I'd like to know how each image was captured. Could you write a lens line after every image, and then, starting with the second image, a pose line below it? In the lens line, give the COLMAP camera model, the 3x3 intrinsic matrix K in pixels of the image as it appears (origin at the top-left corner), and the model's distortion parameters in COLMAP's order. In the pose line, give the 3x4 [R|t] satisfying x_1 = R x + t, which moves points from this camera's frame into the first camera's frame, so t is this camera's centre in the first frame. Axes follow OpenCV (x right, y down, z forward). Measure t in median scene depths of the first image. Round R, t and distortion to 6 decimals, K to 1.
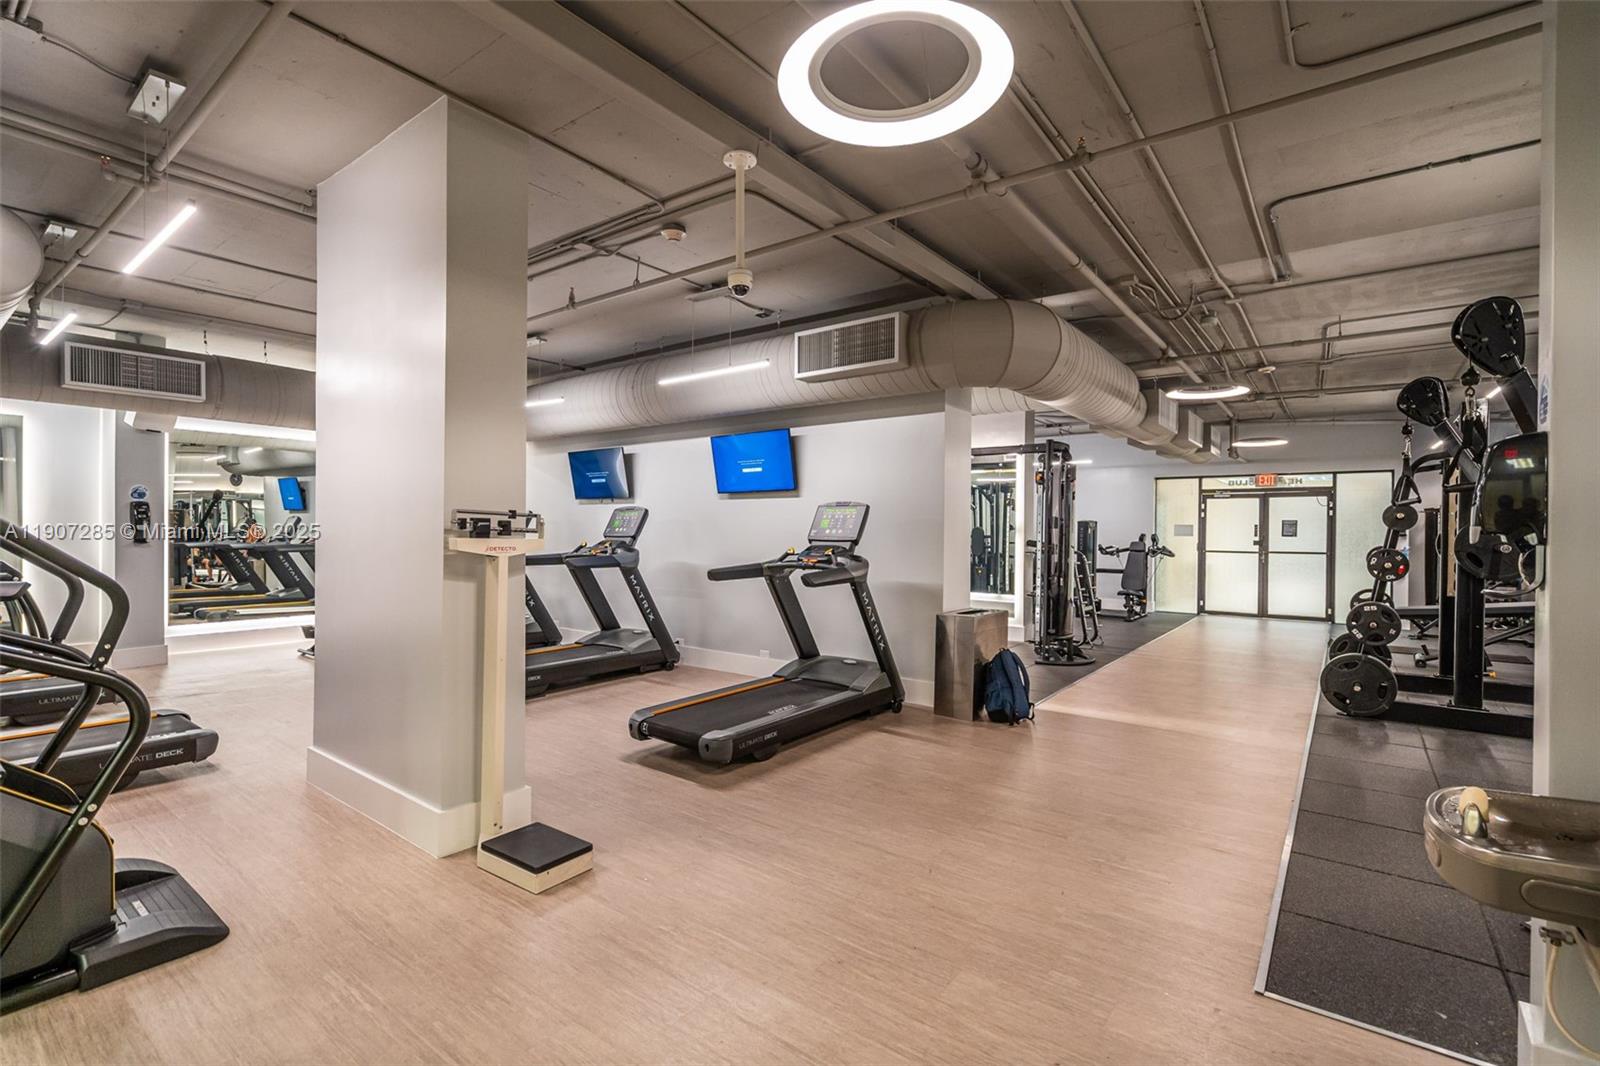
lens RADIAL K [[726.4, 0, 797.3], [0, 726.4, 532.7], [0, 0, 1]] dist [-0.008915, 0.001194]
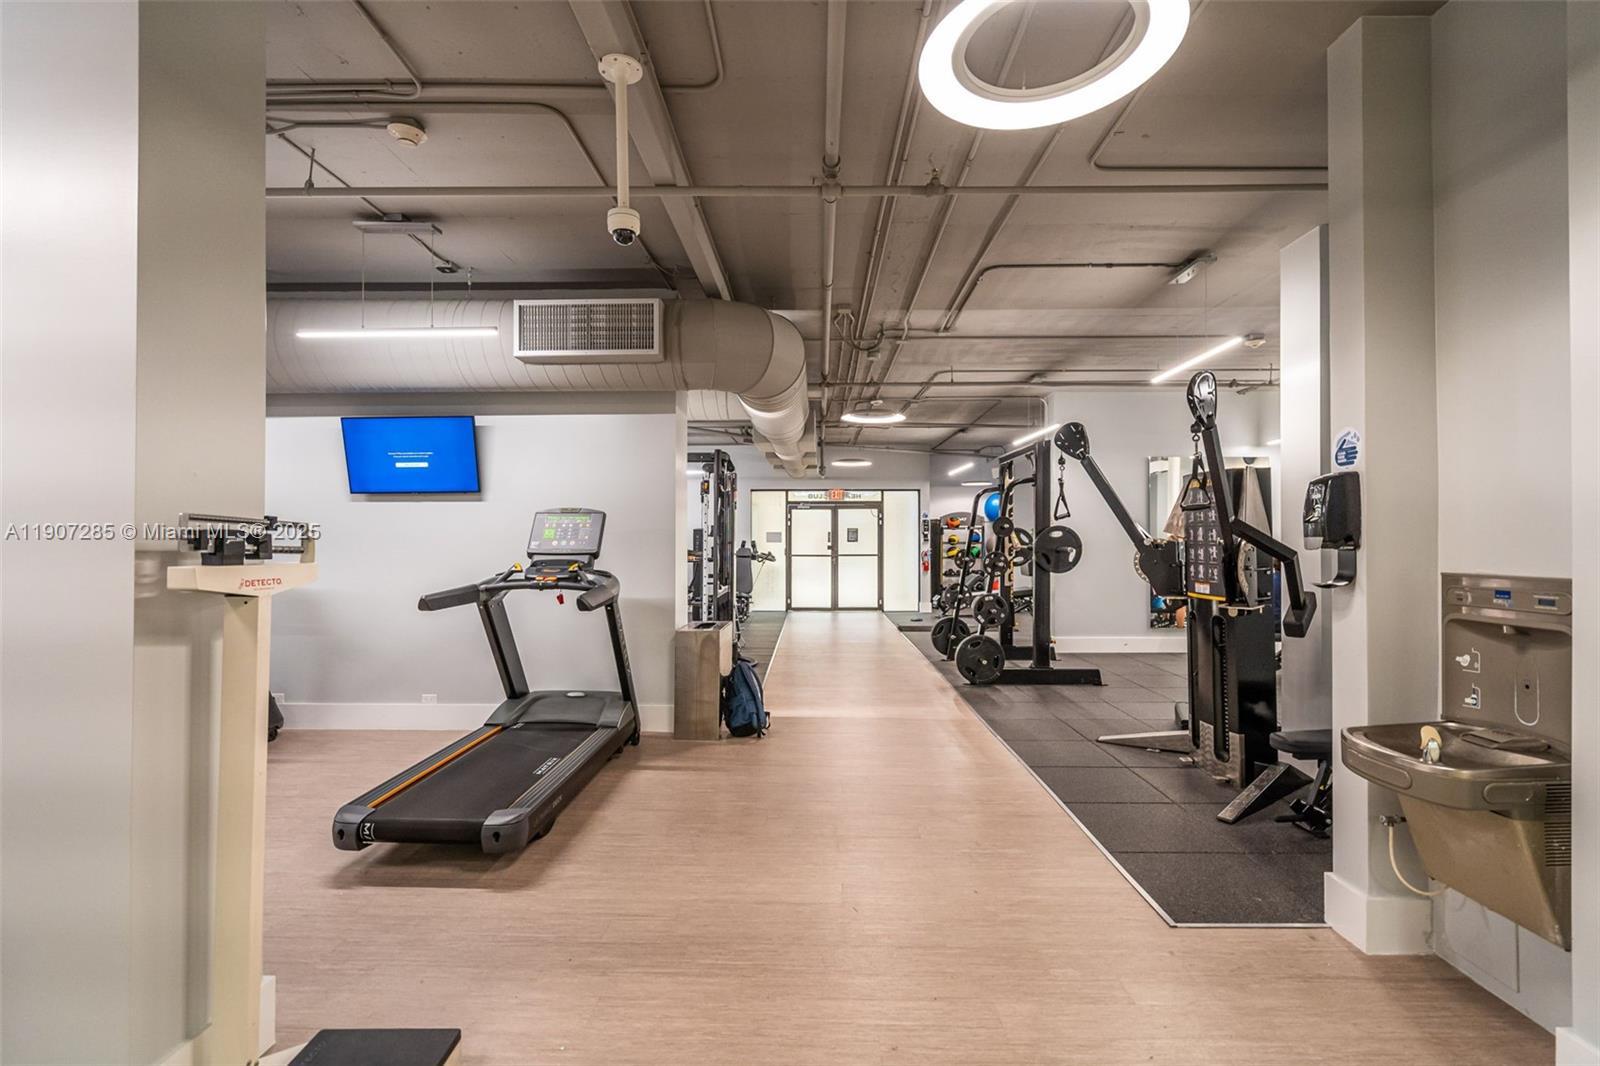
lens RADIAL K [[726.4, 0, 801.4], [0, 726.4, 532.8], [0, 0, 1]] dist [-0.008915, 0.001194]
pose [[0.805381, -0.003352, 0.592749, -0.233264], [0.008994, 0.999938, -0.006565, -0.005749], [-0.592690, 0.010619, 0.805361, 0.160451]]
